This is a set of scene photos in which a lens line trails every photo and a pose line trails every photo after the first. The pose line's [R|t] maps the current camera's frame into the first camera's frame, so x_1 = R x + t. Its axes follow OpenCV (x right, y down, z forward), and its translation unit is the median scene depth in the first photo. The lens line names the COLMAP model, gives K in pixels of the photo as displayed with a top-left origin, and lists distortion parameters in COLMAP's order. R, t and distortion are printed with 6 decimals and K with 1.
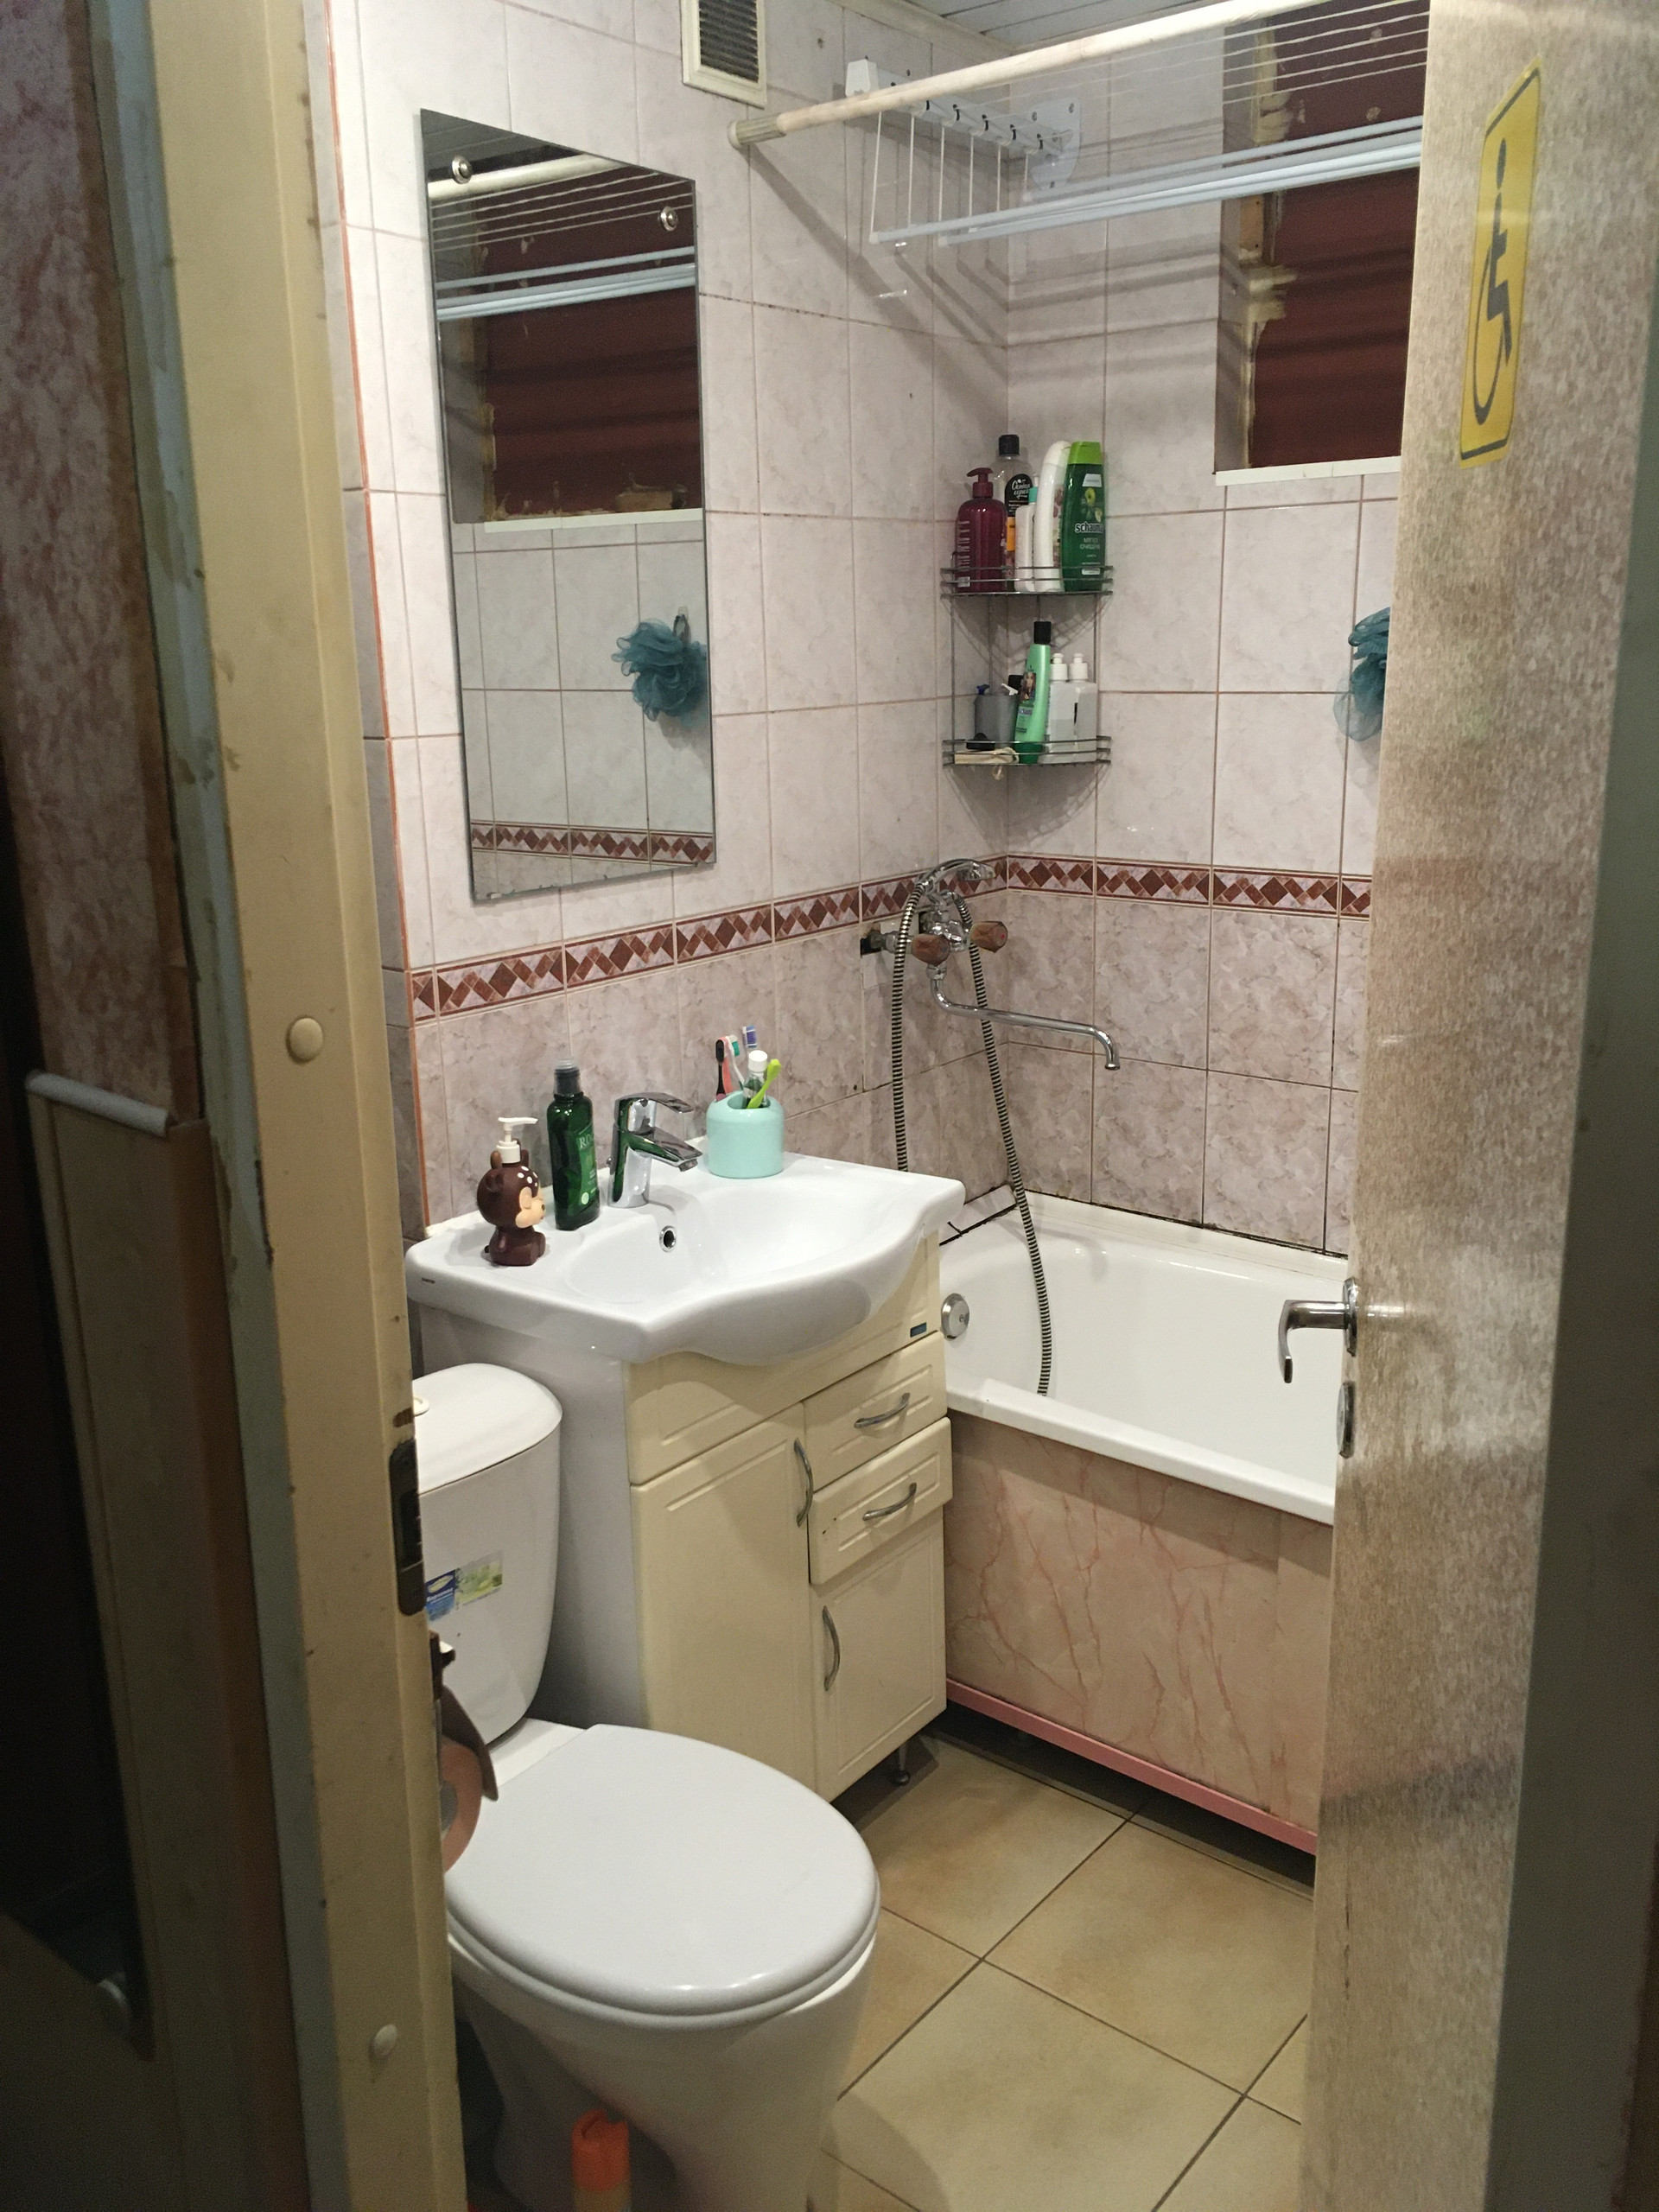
lens RADIAL K [[1867.4, 0, 828.9], [0, 1867.4, 1095.3], [0, 0, 1]] dist [0.074872, -0.100178]
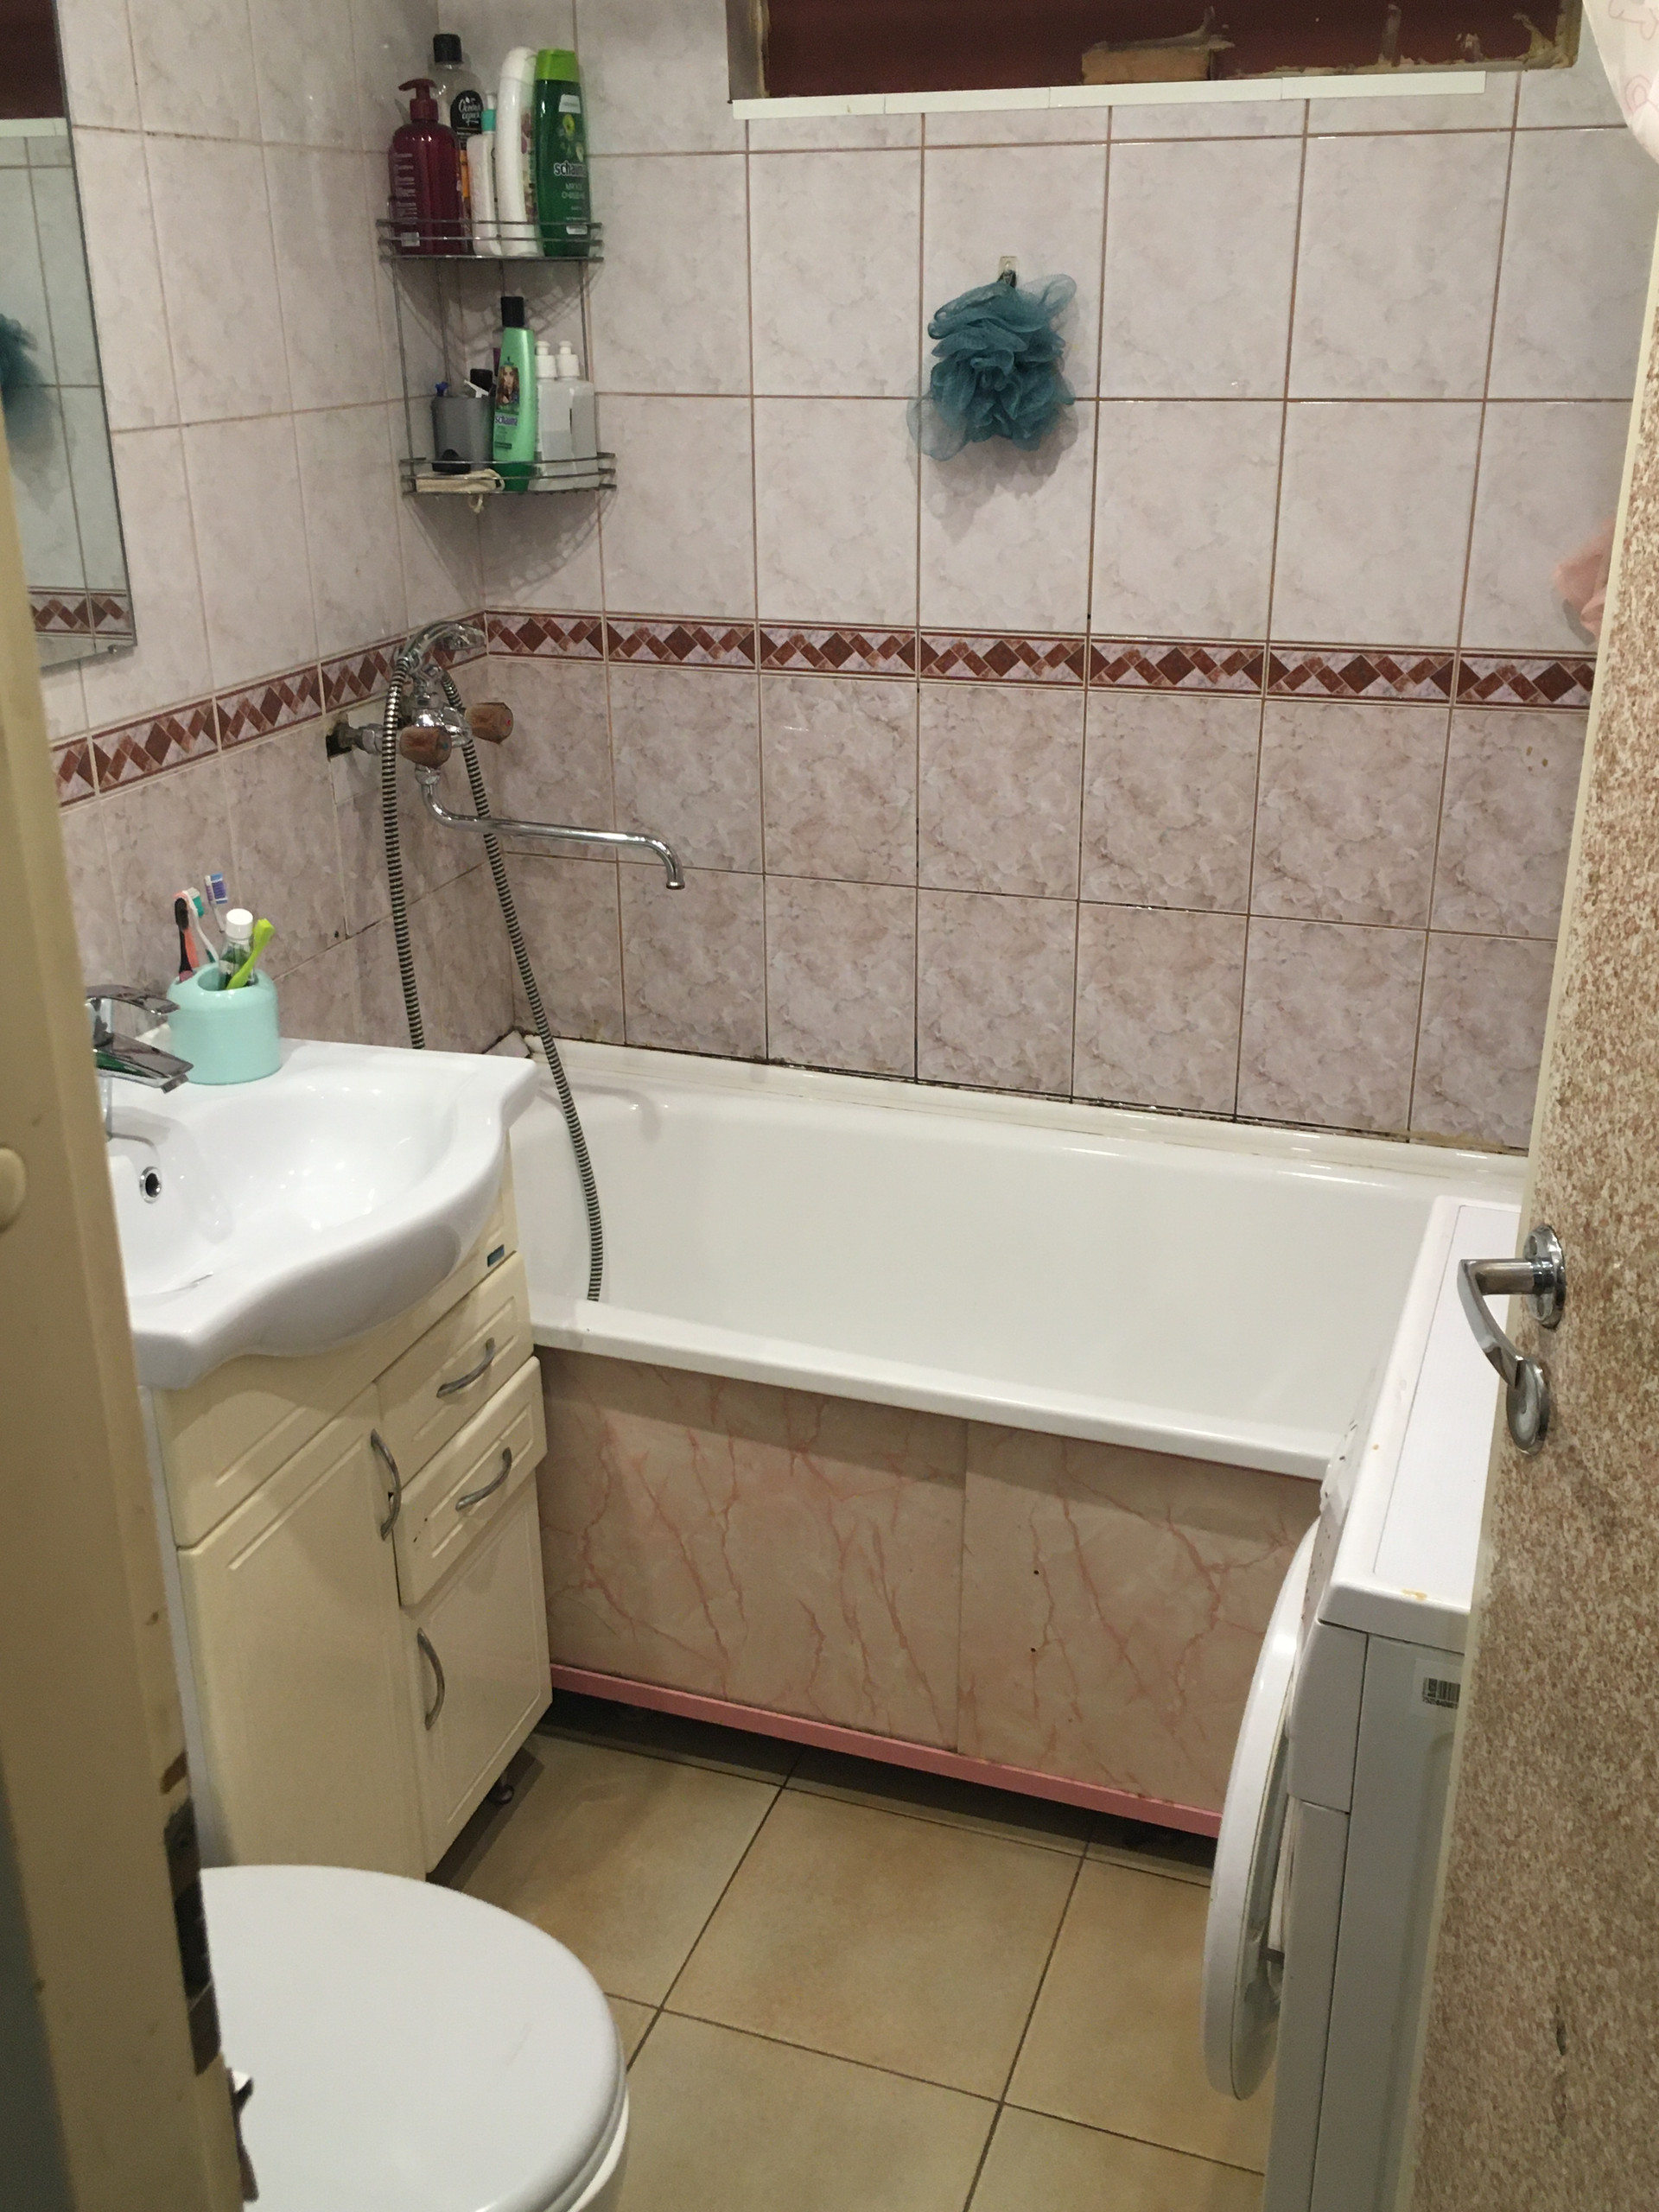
lens RADIAL K [[2107.7, 0, 830.8], [0, 2107.7, 1104.5], [0, 0, 1]] dist [0.046558, 0.000000]
pose [[0.941326, -0.110435, 0.318919, -0.082498], [0.070829, 0.988548, 0.133254, -0.037975], [-0.329983, -0.102846, 0.938368, 0.127315]]
